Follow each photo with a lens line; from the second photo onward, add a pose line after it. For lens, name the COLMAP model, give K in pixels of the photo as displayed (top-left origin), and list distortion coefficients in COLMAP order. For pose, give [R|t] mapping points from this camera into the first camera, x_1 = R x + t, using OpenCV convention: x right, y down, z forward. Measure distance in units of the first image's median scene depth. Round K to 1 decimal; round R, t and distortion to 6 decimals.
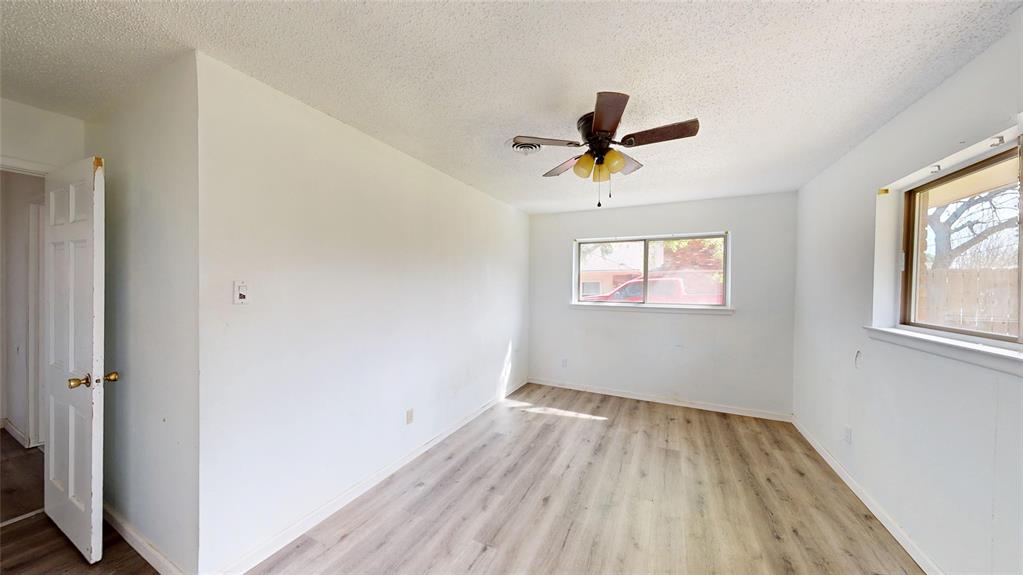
lens RADIAL K [[322.5, 0, 512.8], [0, 322.5, 289.4], [0, 0, 1]] dist [0.000968, -0.000016]
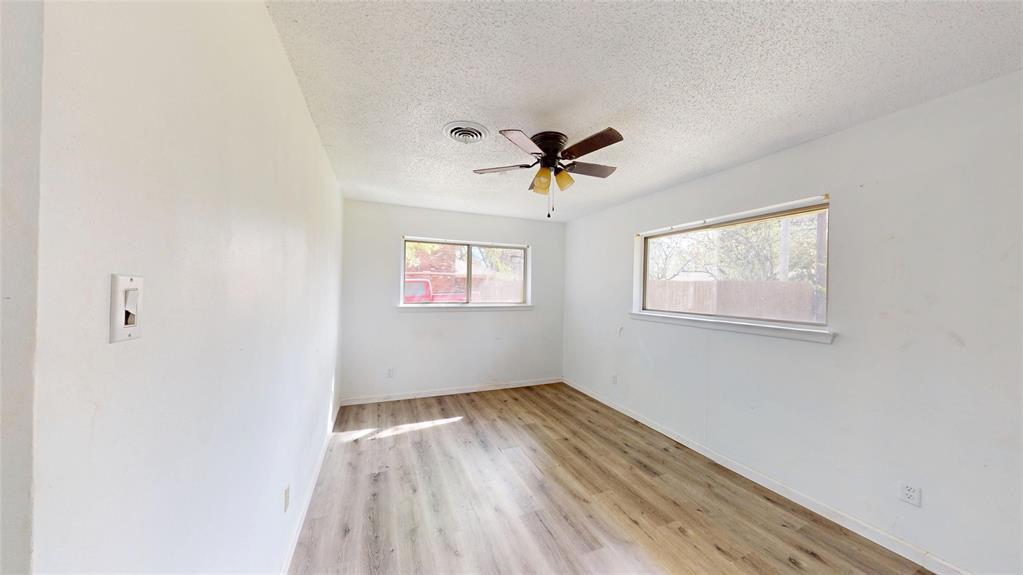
lens RADIAL K [[322.5, 0, 512.8], [0, 322.5, 289.4], [0, 0, 1]] dist [0.000968, -0.000016]
pose [[0.664625, 0.000237, 0.747177, -0.366725], [-0.000807, 1.000000, 0.000400, -0.004711], [-0.747177, -0.000869, 0.664625, 0.200980]]
